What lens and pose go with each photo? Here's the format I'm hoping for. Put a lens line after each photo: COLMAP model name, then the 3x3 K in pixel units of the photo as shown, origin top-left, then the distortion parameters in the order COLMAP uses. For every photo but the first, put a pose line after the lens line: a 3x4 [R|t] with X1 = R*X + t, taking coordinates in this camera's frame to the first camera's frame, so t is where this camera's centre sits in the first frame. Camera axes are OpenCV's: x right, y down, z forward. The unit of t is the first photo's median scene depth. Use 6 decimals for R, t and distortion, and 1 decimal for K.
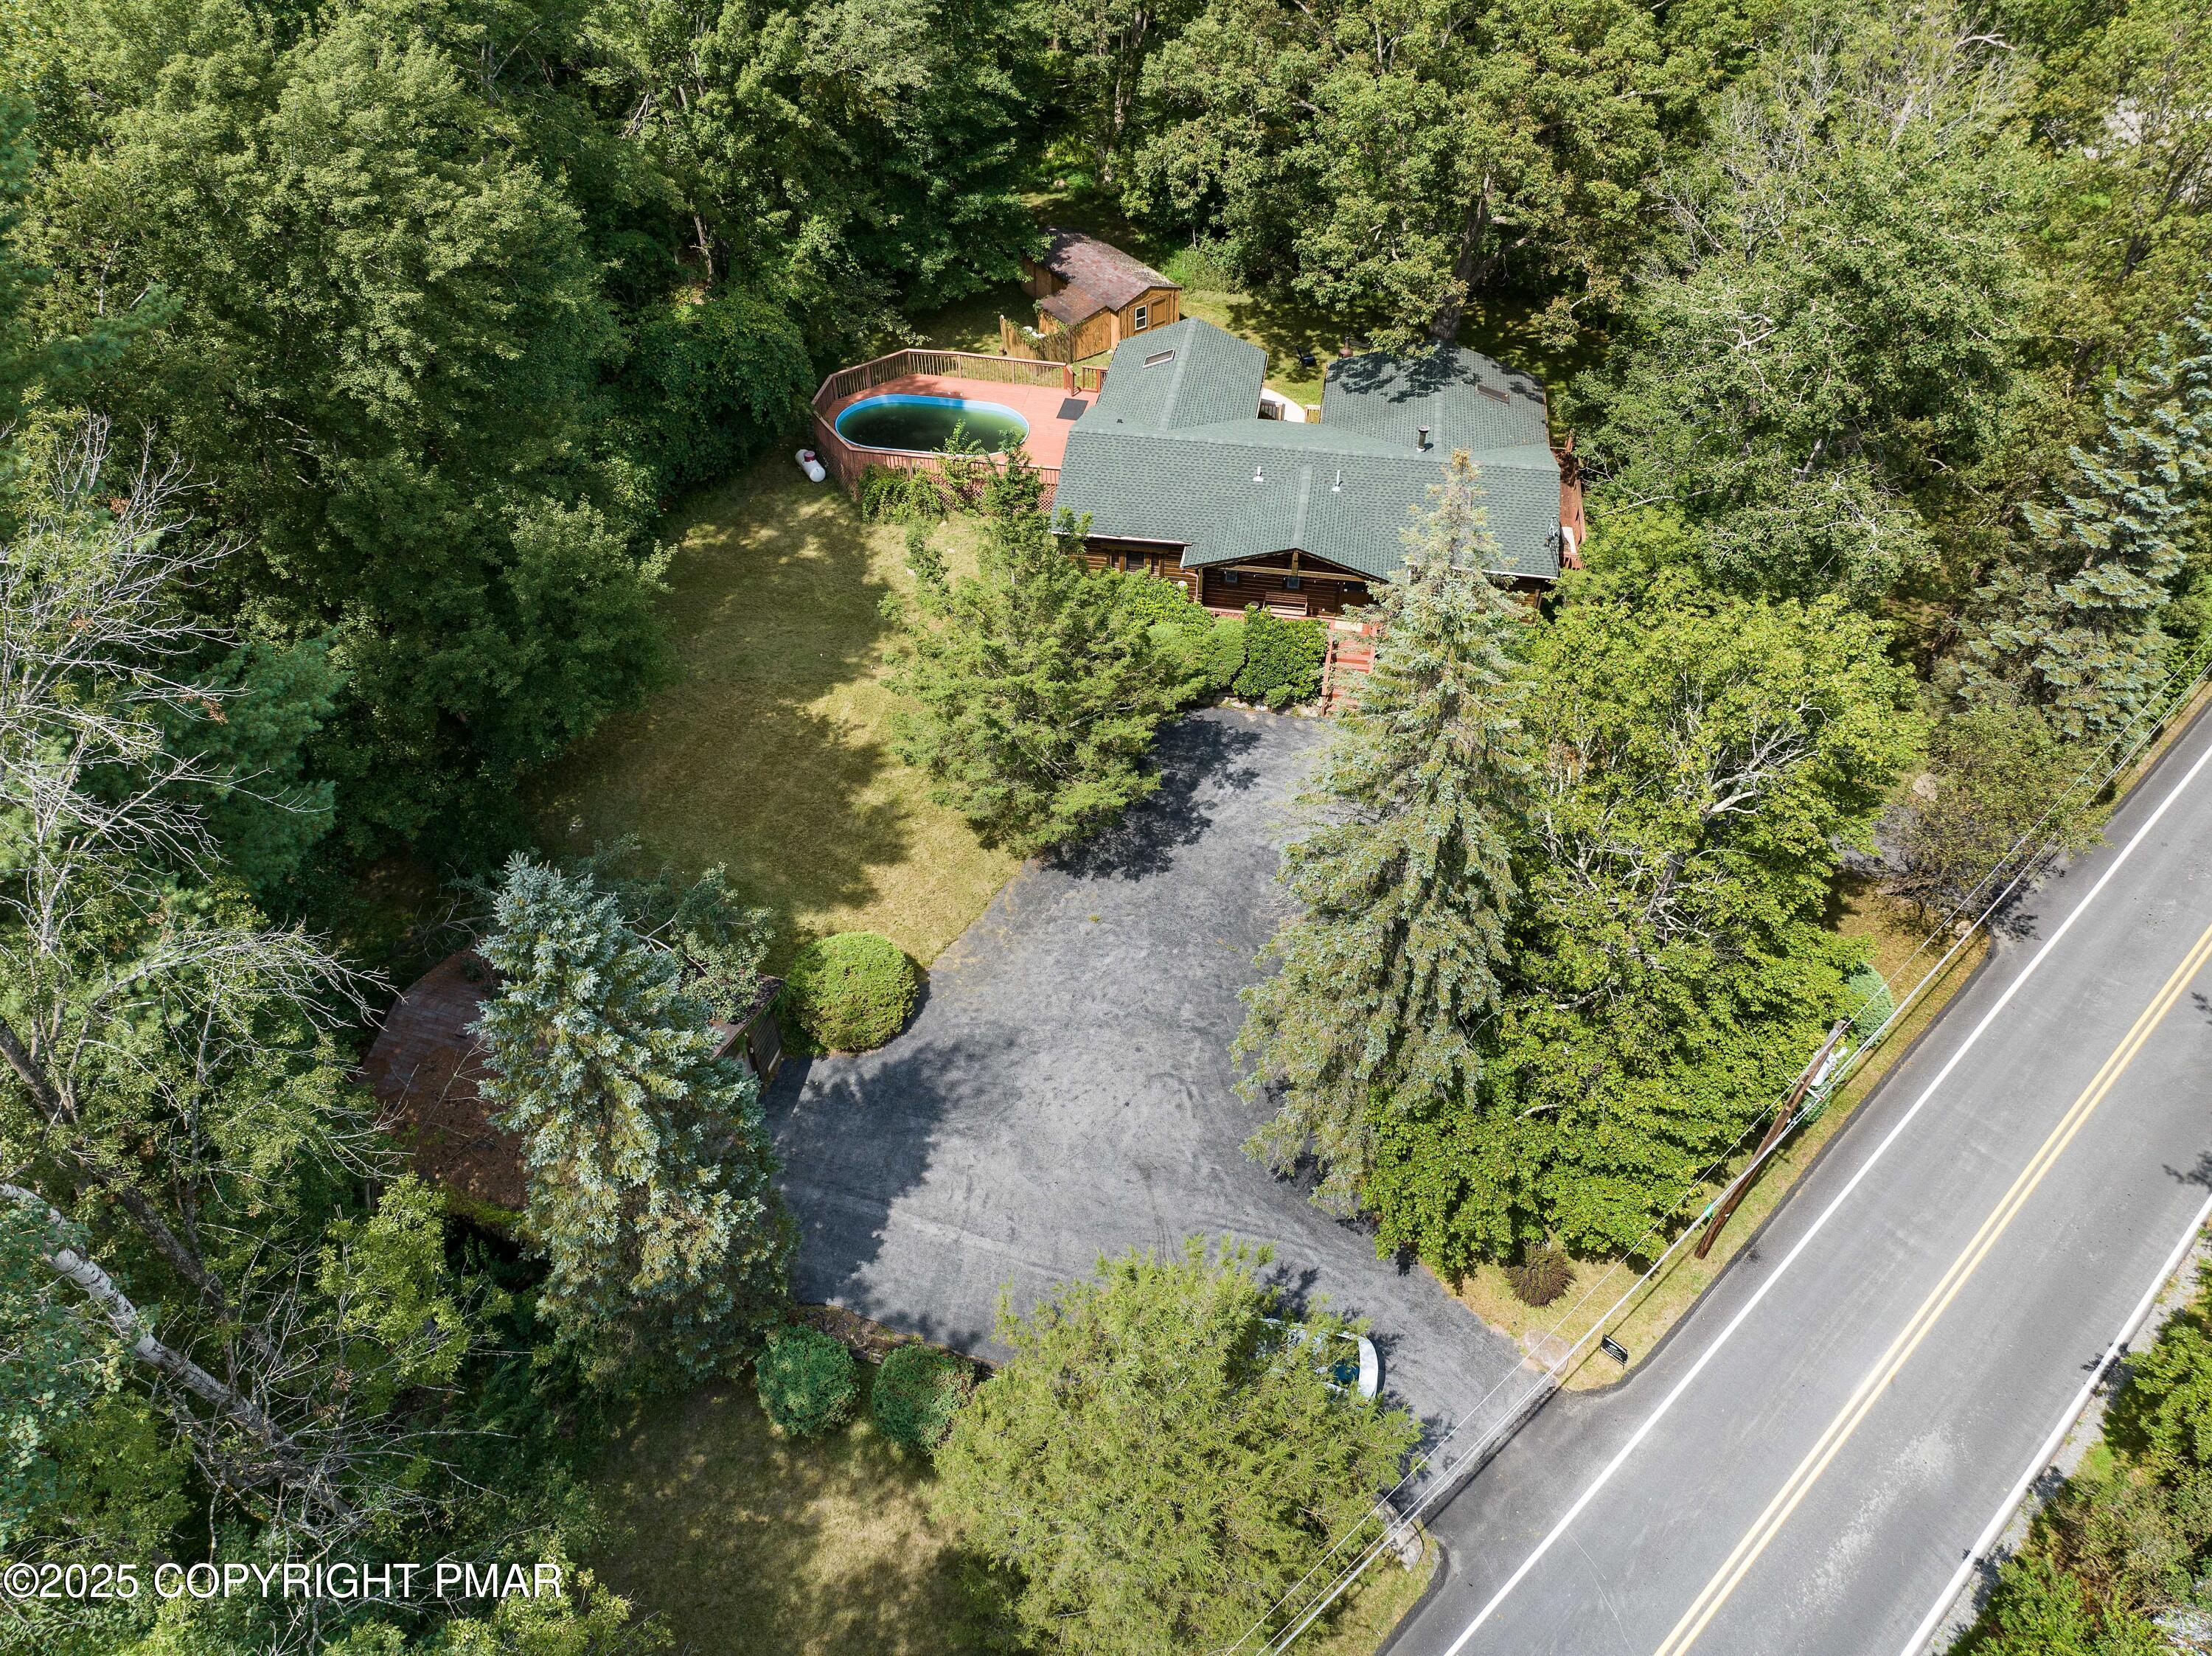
lens RADIAL K [[1554.4, 0, 1107.9], [0, 1554.4, 824.6], [0, 0, 1]] dist [-0.028630, 0.000234]
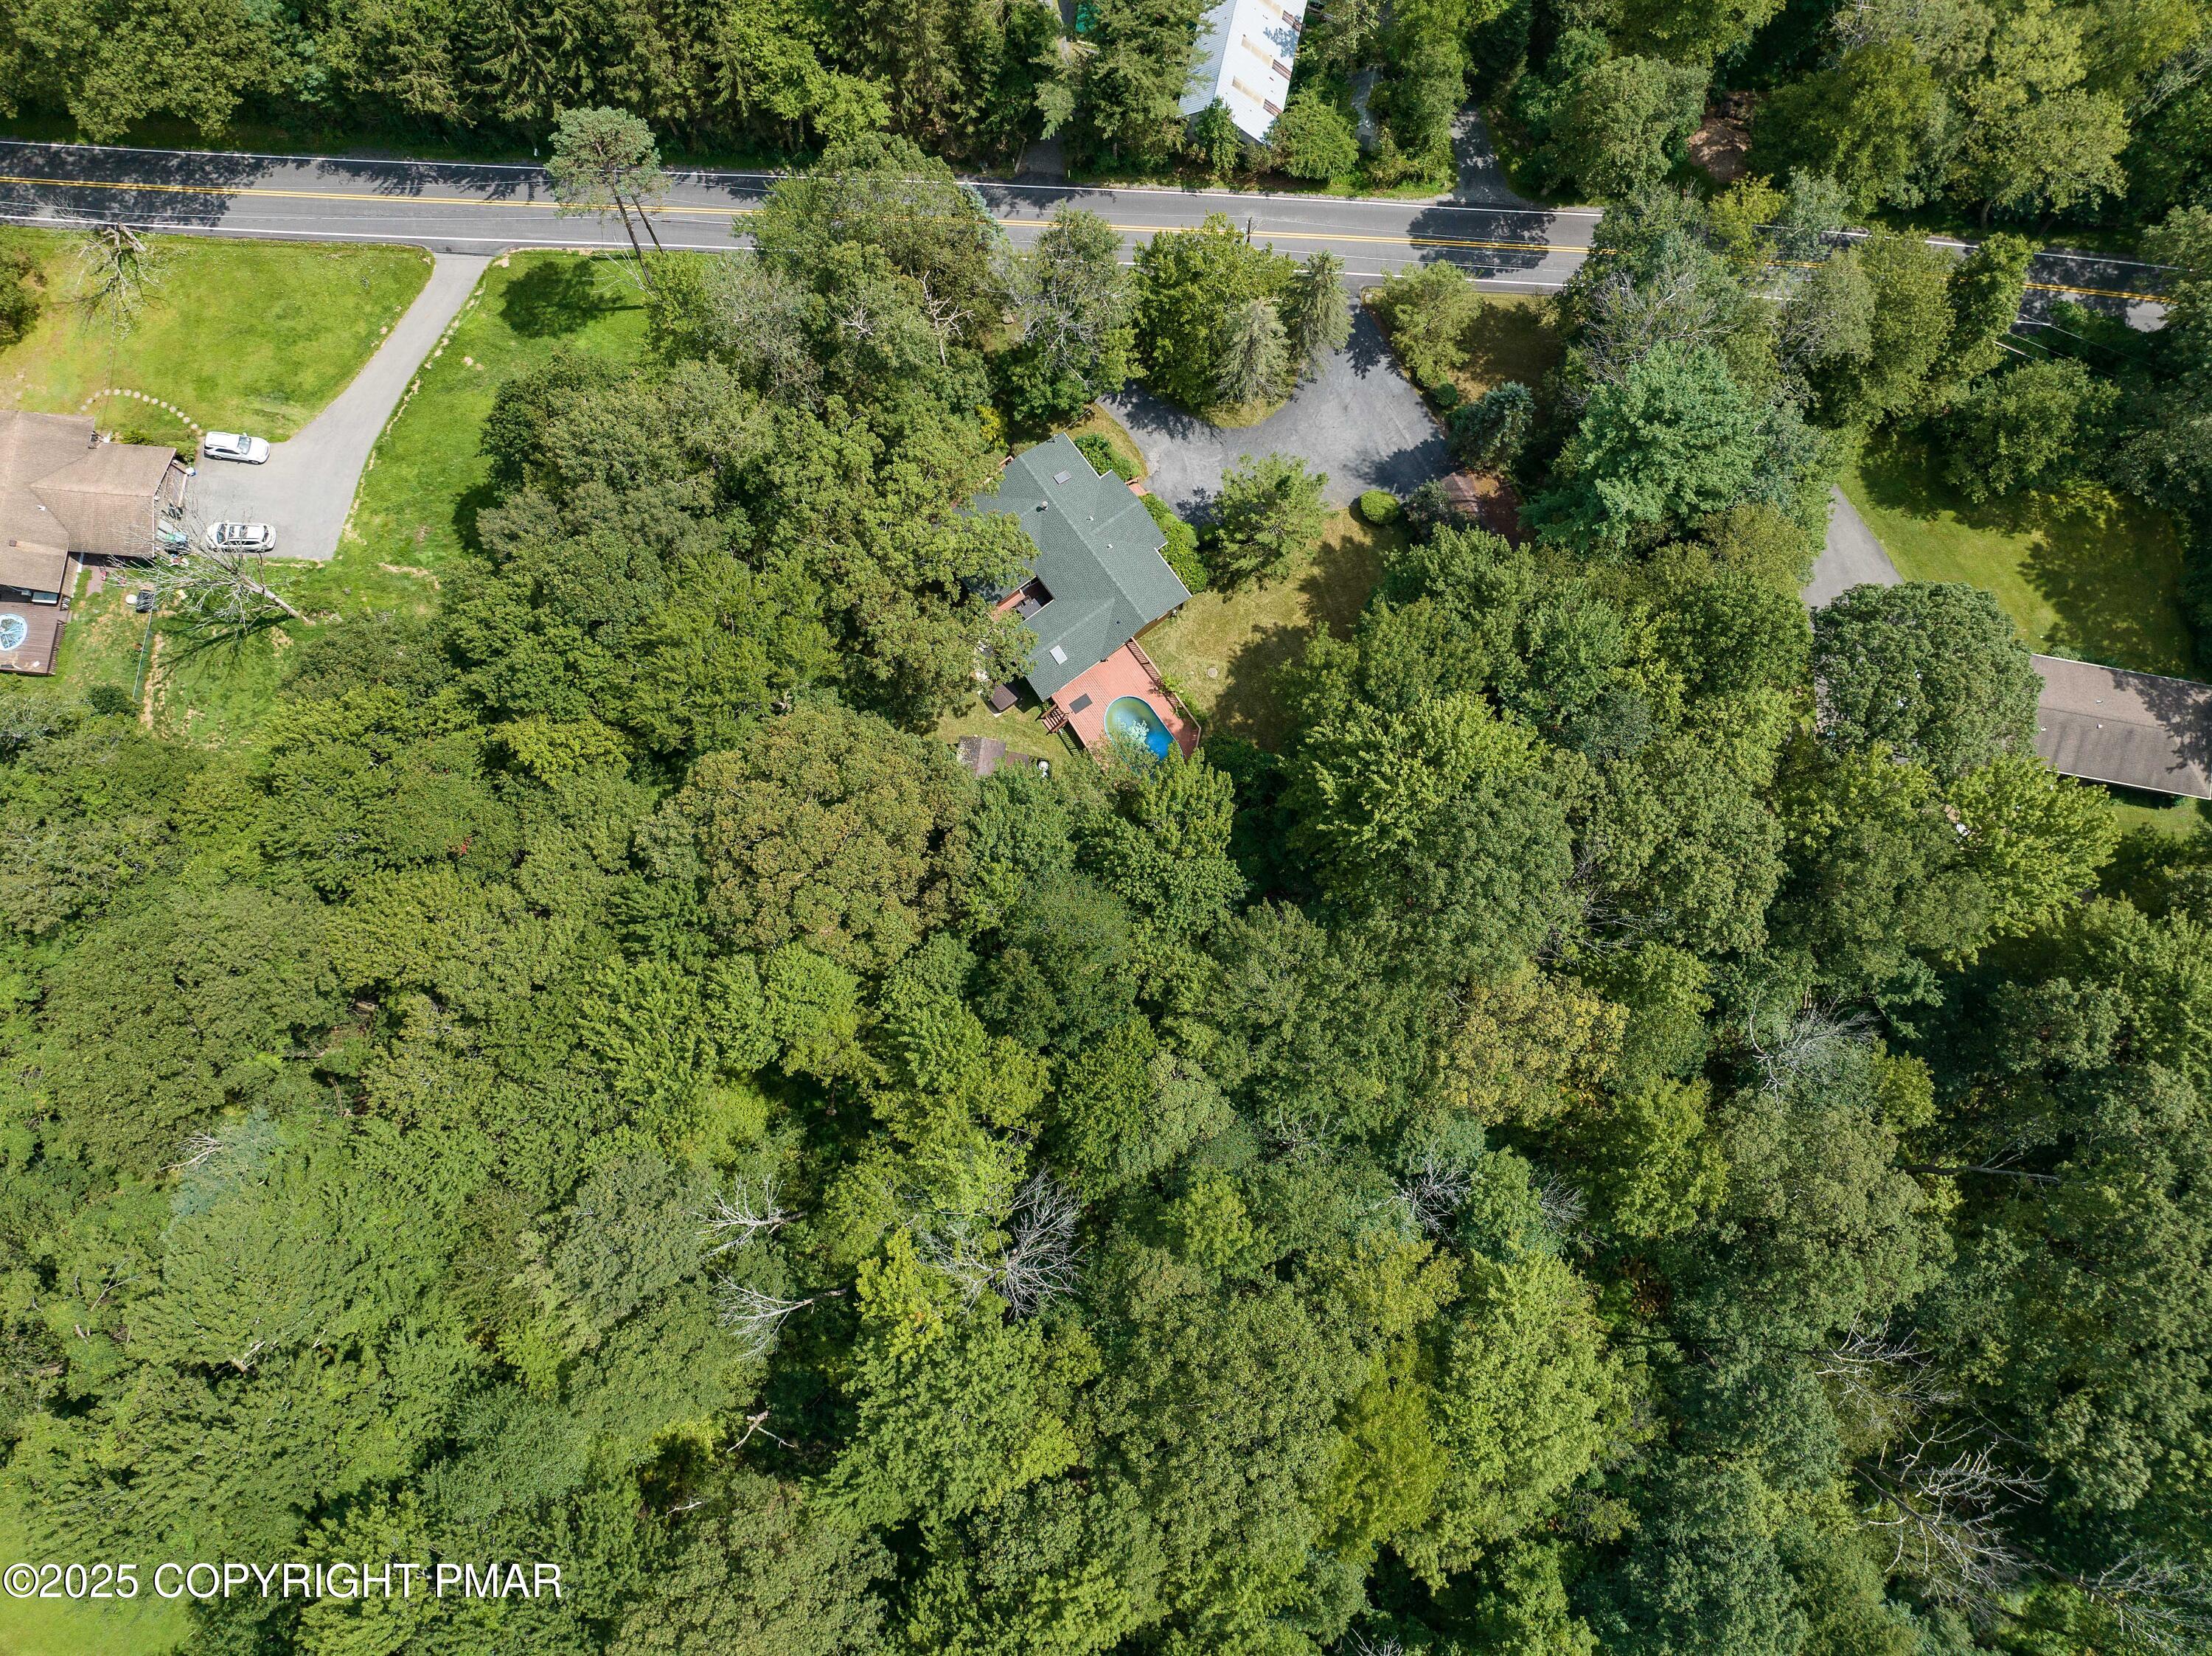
lens RADIAL K [[1554.4, 0, 1118.9], [0, 1554.4, 811.9], [0, 0, 1]] dist [-0.028630, 0.000234]
pose [[-0.719098, -0.686485, 0.107876, -0.411222], [0.476490, -0.374102, 0.795616, -2.104050], [-0.505822, 0.623527, 0.596119, -0.118674]]
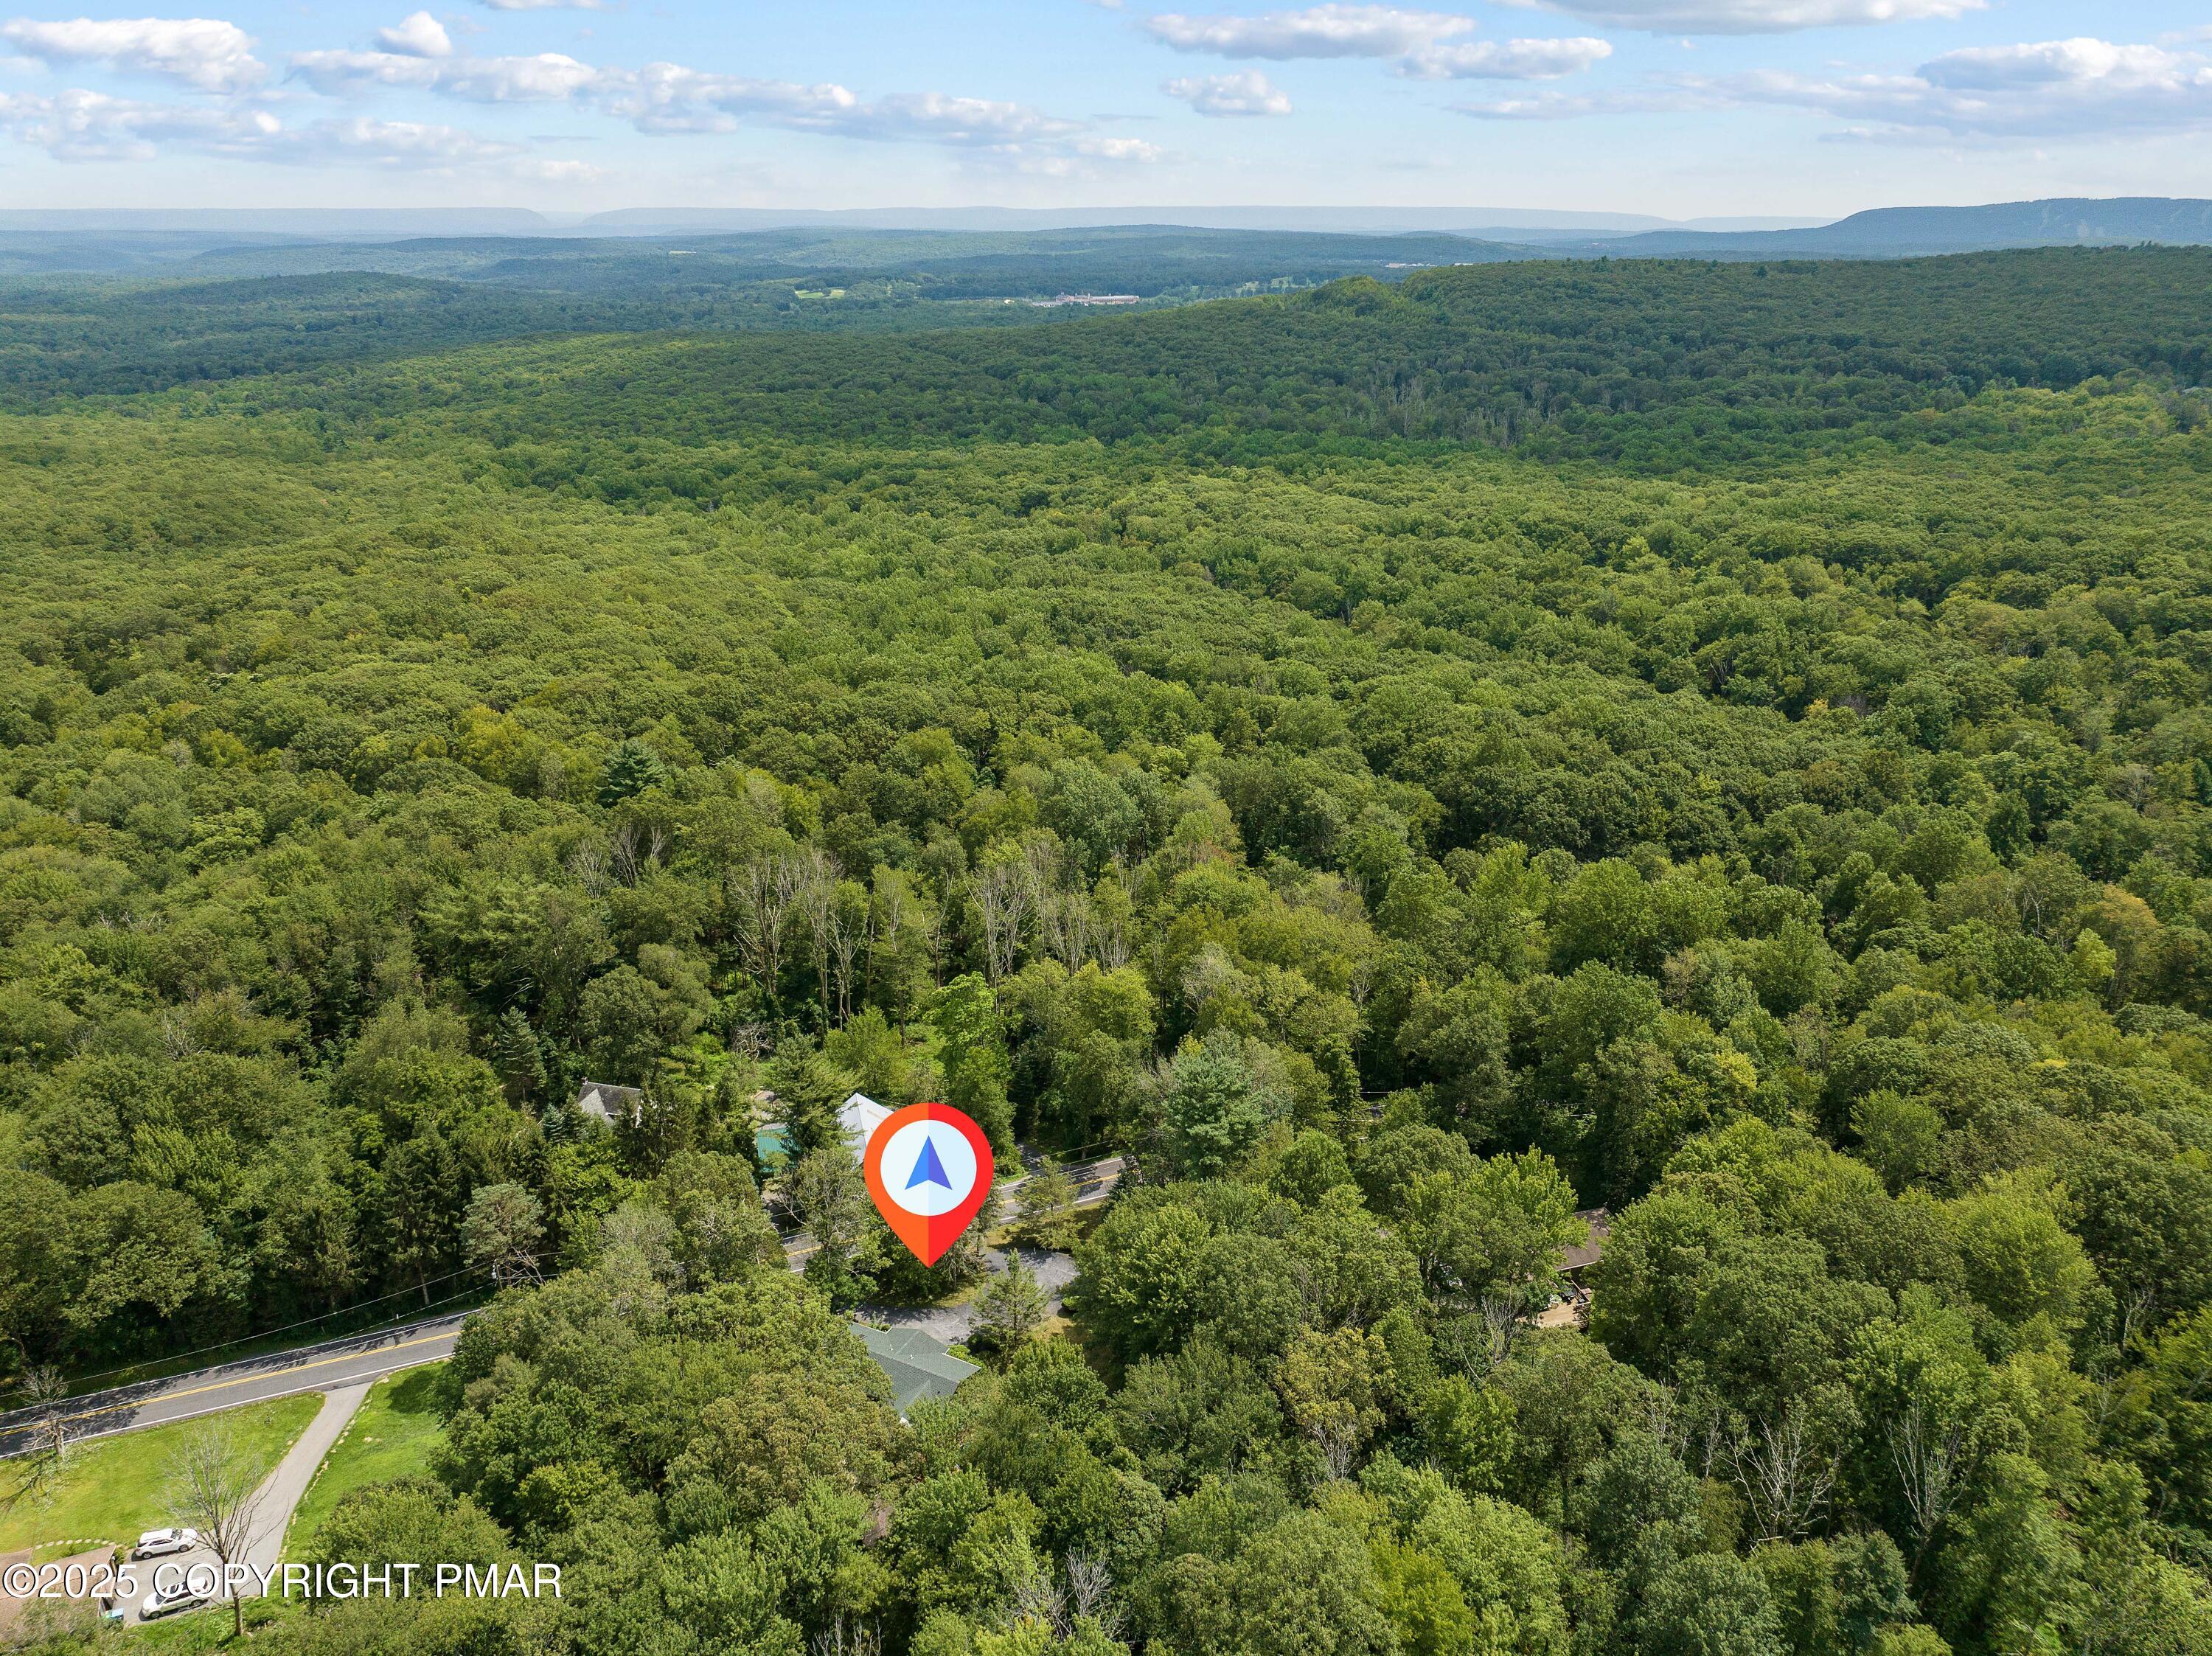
lens RADIAL K [[1554.4, 0, 1110.4], [0, 1554.4, 830.0], [0, 0, 1]] dist [-0.028630, 0.000234]
pose [[-0.957230, -0.118259, 0.264057, -0.931794], [0.192440, 0.421273, 0.886282, -3.211097], [-0.216051, 0.899191, -0.380497, 1.104811]]
